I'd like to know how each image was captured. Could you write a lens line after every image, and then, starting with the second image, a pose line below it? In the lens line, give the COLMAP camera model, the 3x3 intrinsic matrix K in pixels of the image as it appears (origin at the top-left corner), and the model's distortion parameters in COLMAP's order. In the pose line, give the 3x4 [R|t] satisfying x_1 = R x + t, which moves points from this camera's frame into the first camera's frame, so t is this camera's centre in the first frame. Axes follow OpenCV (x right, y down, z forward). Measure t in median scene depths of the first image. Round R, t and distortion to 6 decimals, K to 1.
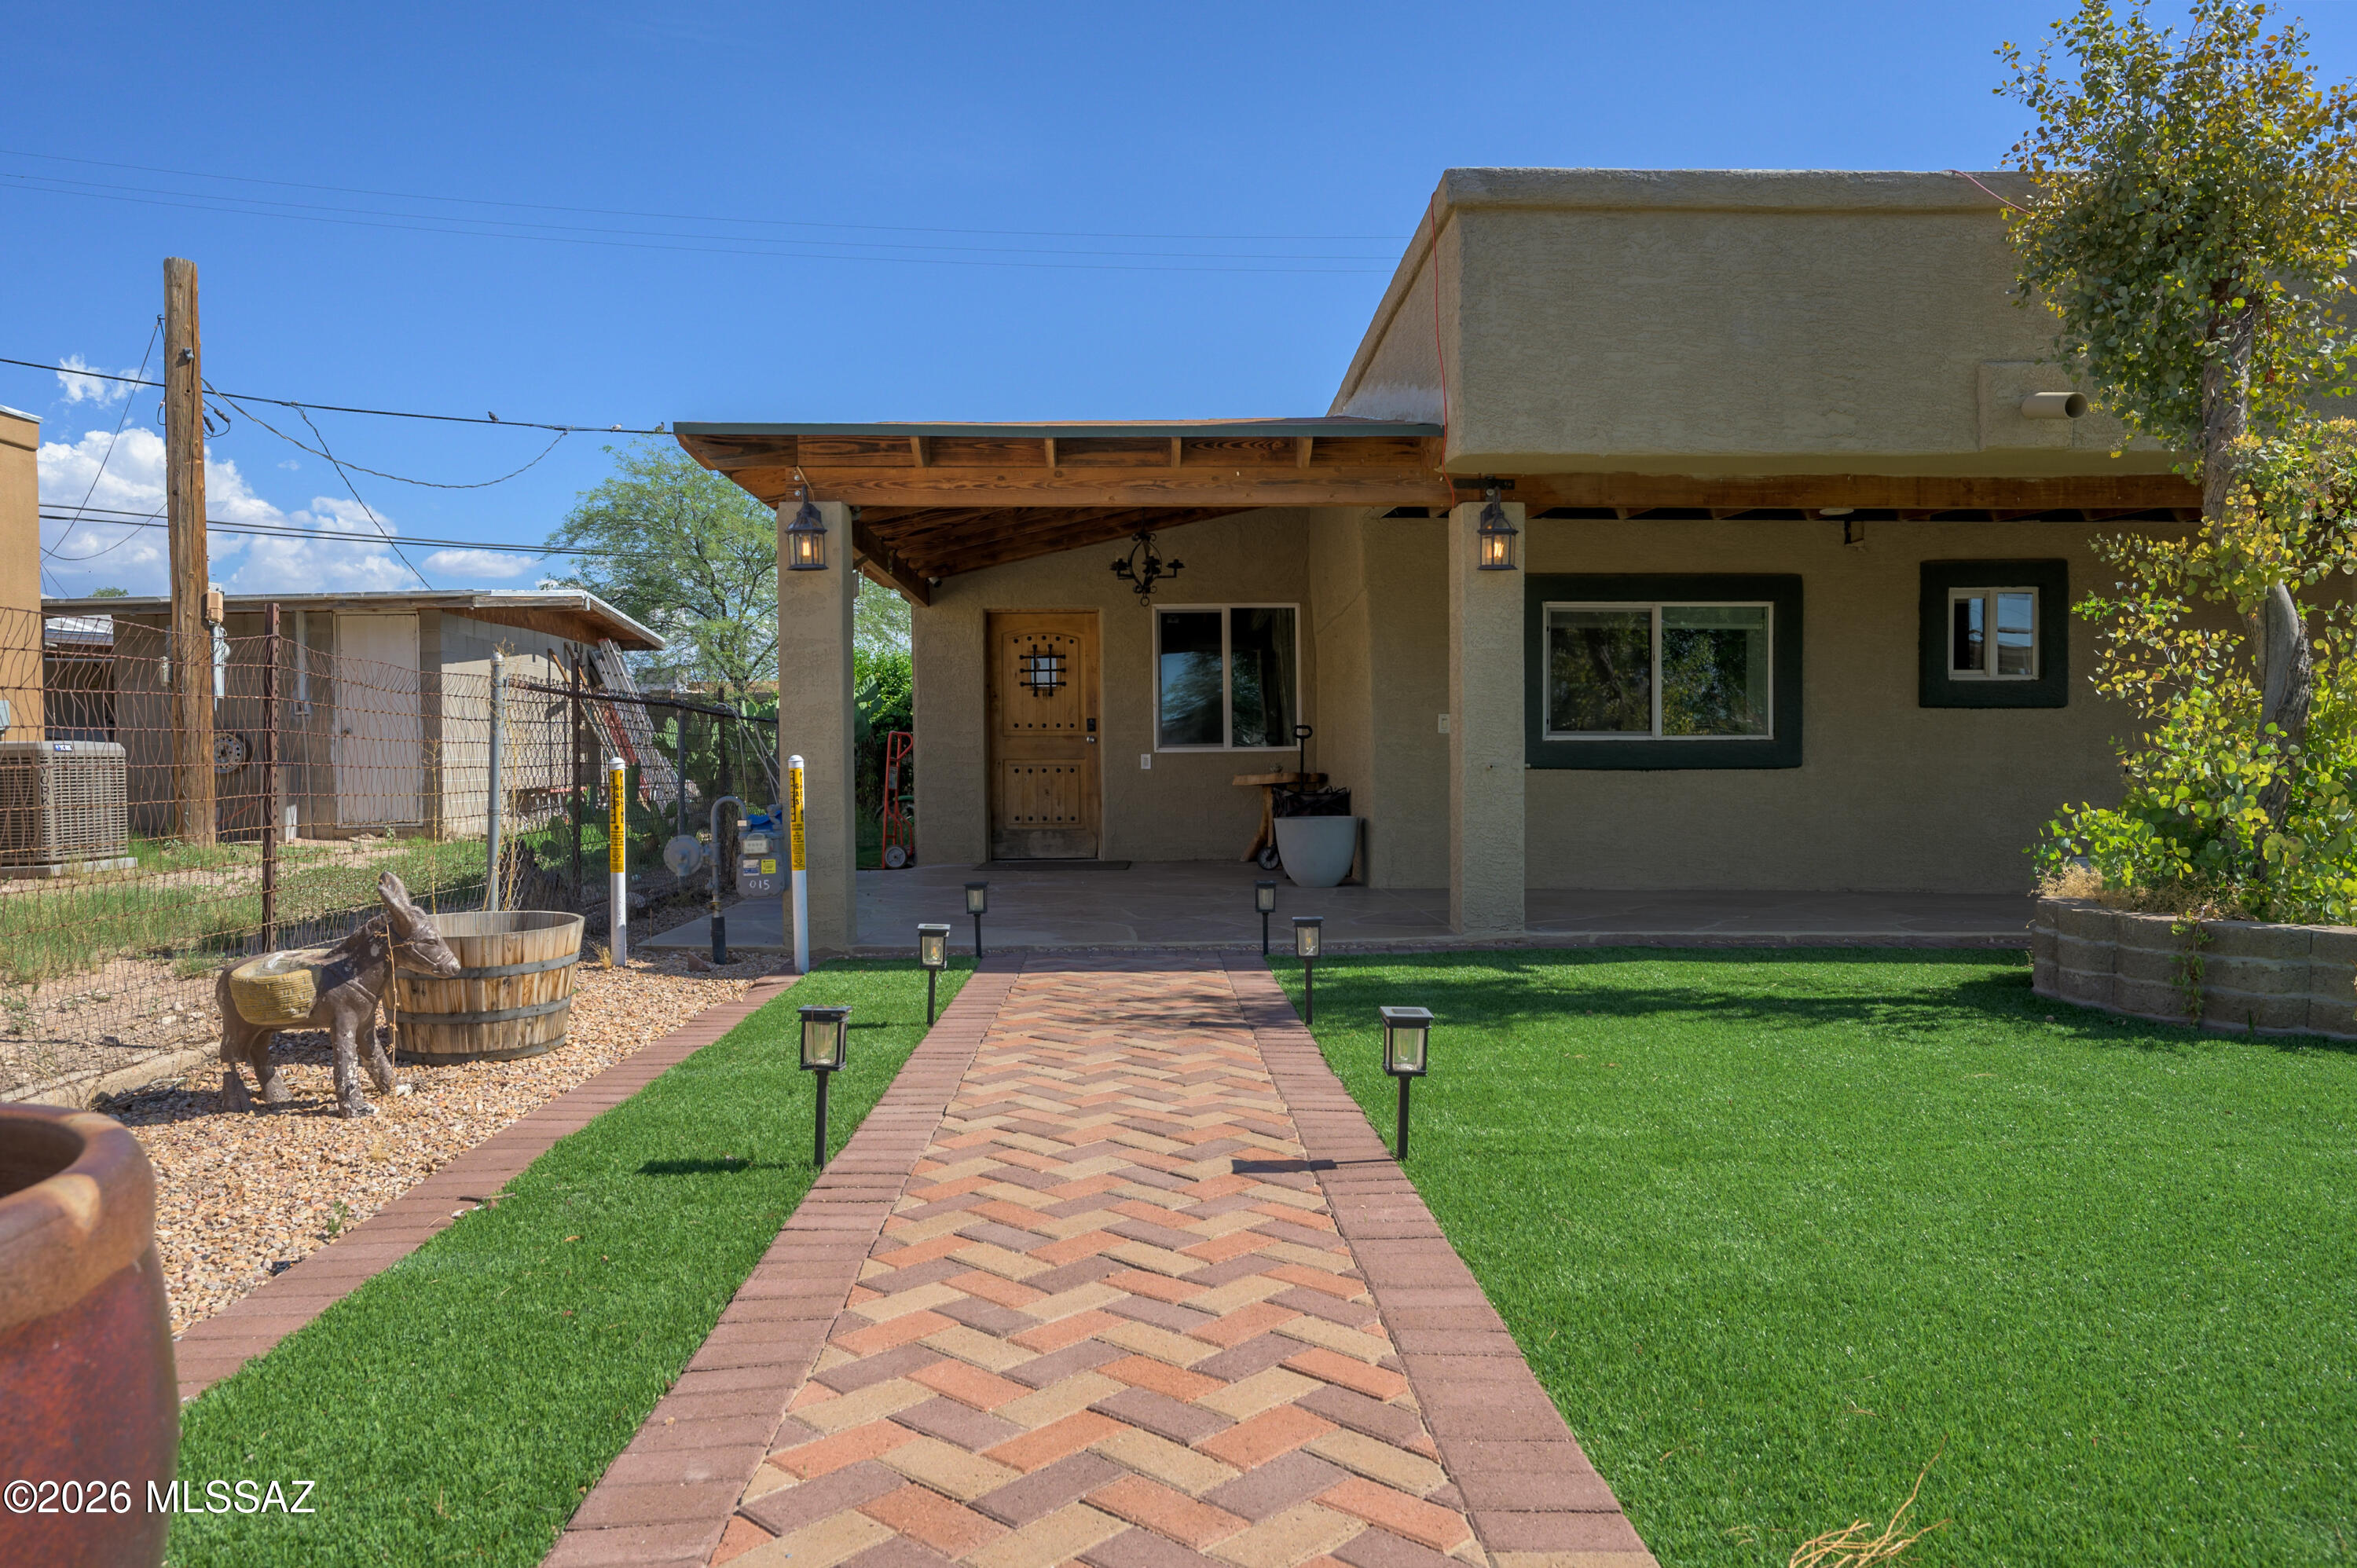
lens RADIAL K [[1607.5, 0, 1201.1], [0, 1607.5, 774.7], [0, 0, 1]] dist [-0.003862, 0.003924]
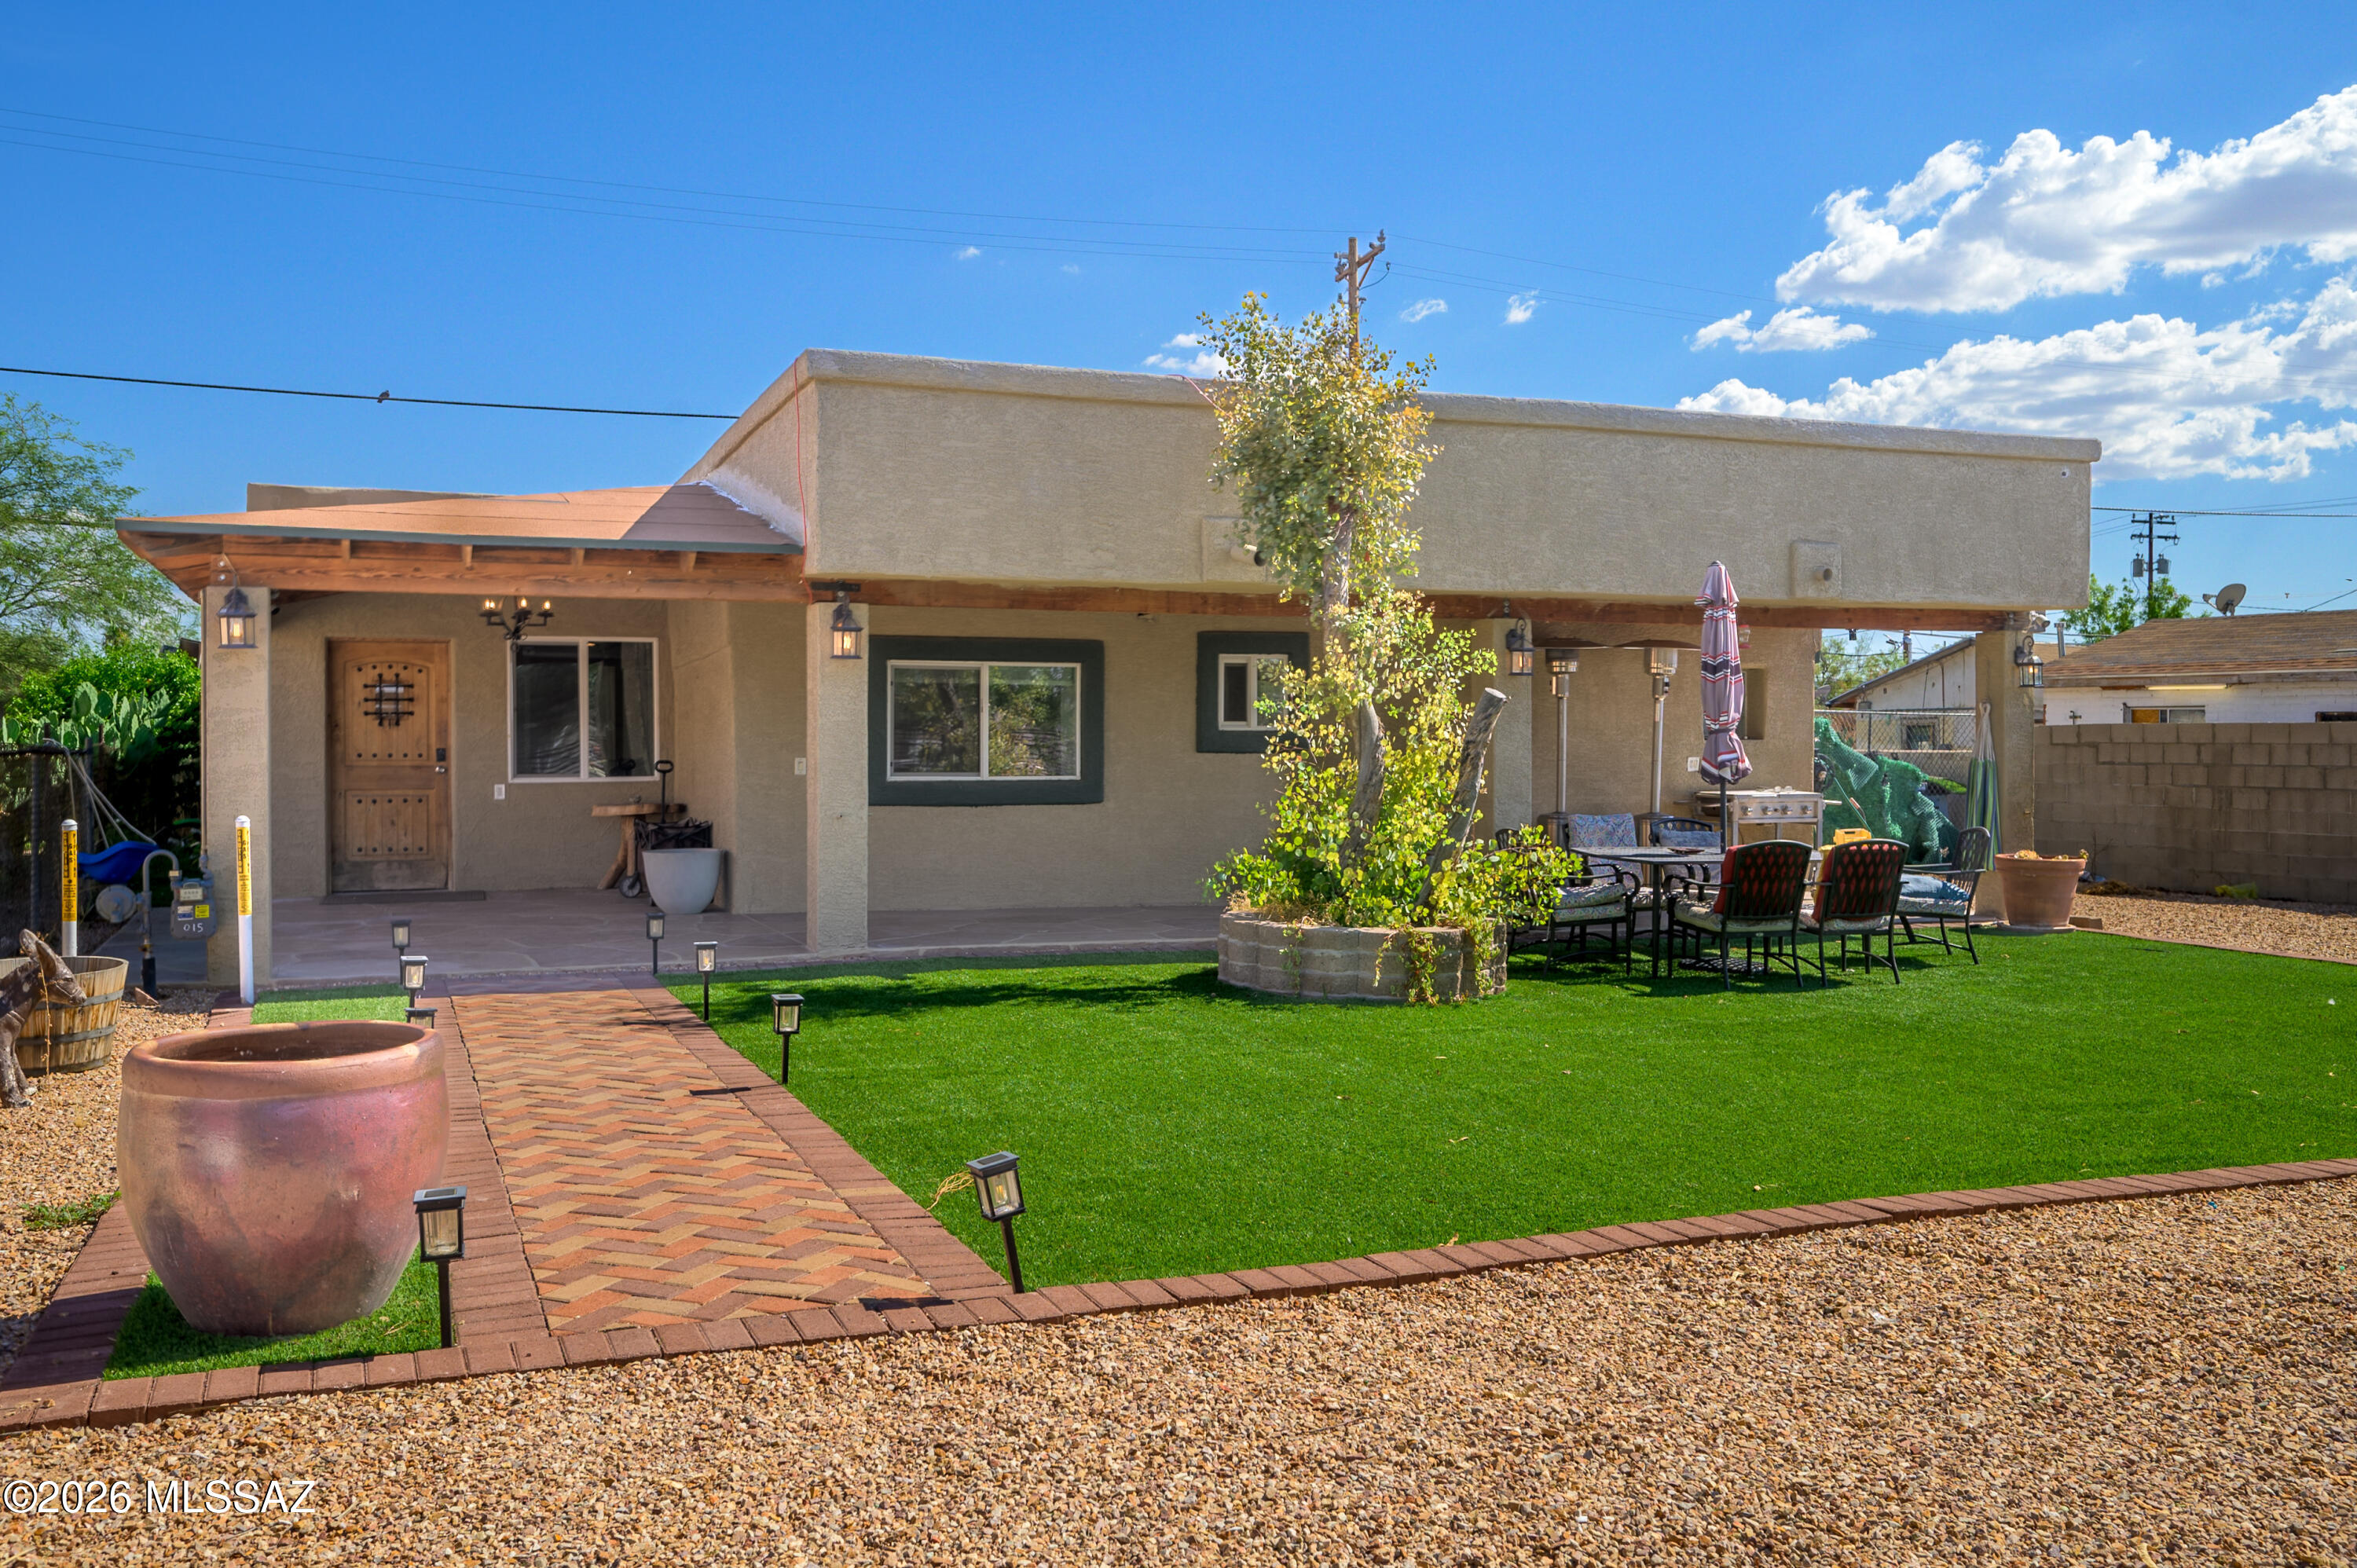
lens RADIAL K [[1967.3, 0, 1202.8], [0, 1967.3, 743.9], [0, 0, 1]] dist [-0.002600, -0.004162]
pose [[0.936654, 0.004486, 0.350226, -0.089337], [-0.001811, 0.999967, -0.007964, -0.048865], [-0.350250, 0.006826, 0.936631, -0.517256]]
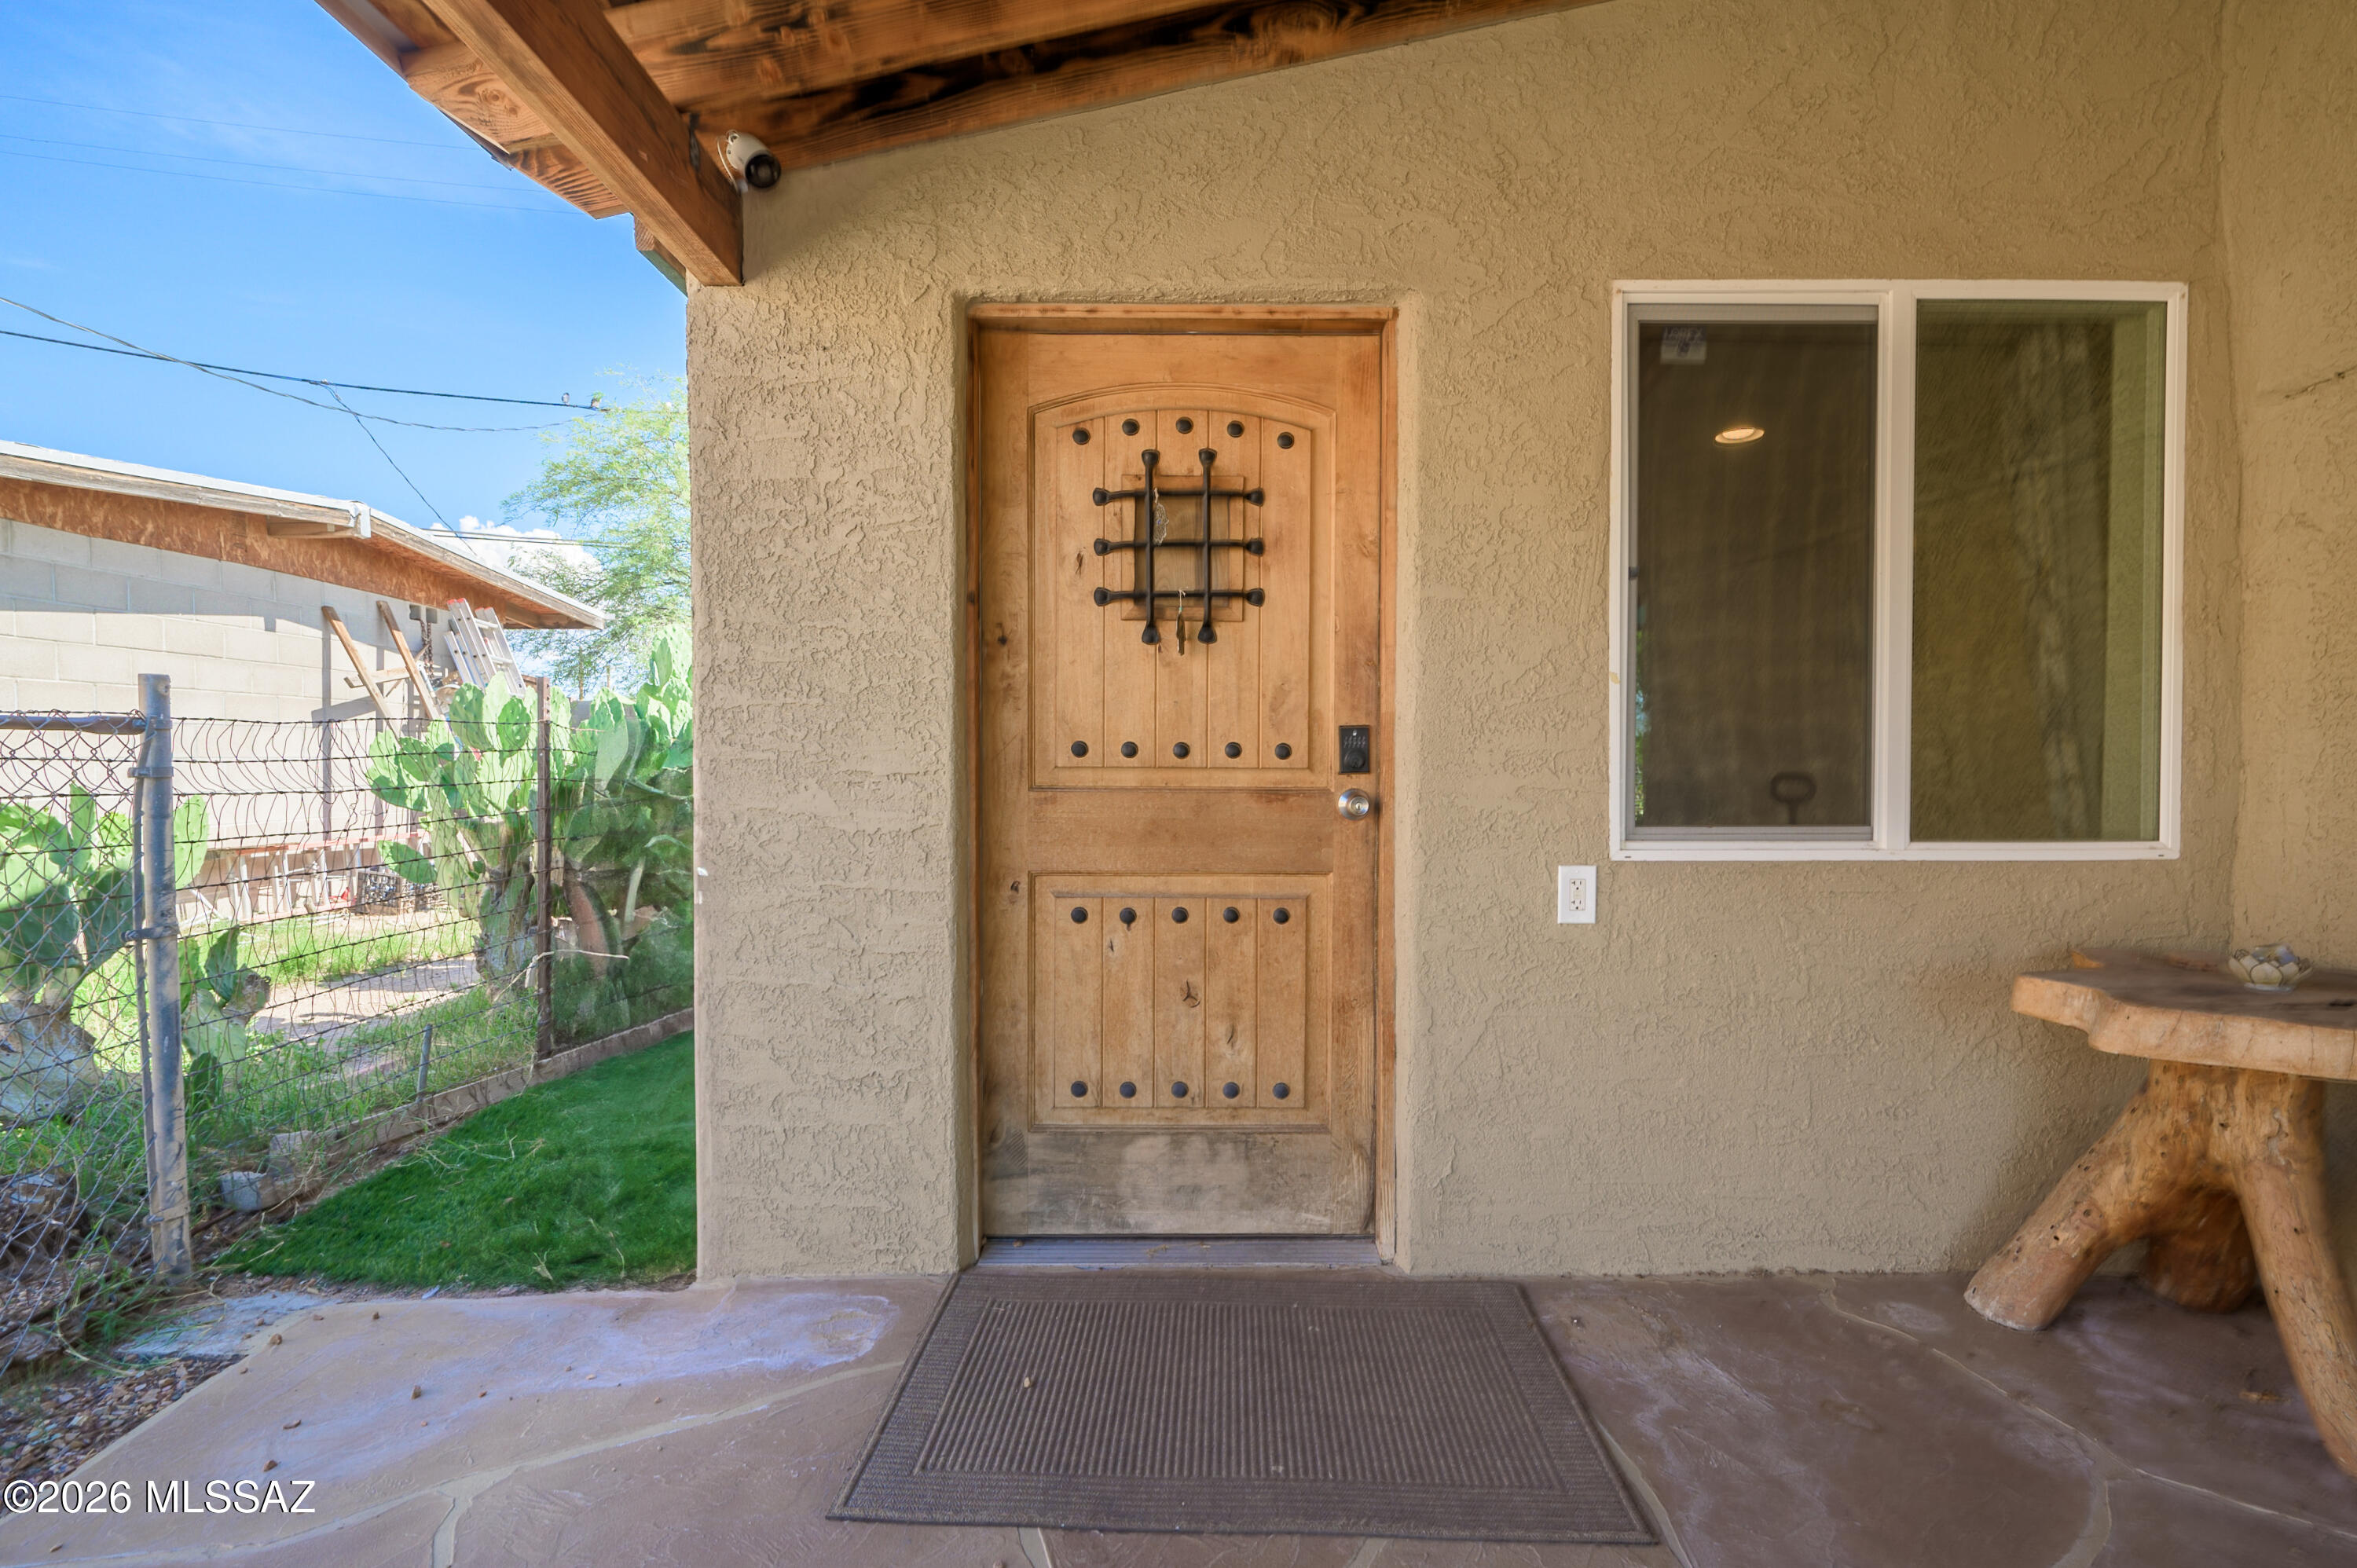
lens RADIAL K [[1121.2, 0, 1193.6], [0, 1121.2, 781.6], [0, 0, 1]] dist [0.000586, 0.000066]
pose [[0.999257, 0.011764, -0.036694, -0.149425], [-0.011604, 0.999922, 0.004580, -0.044159], [0.036746, -0.004151, 0.999316, 1.366899]]
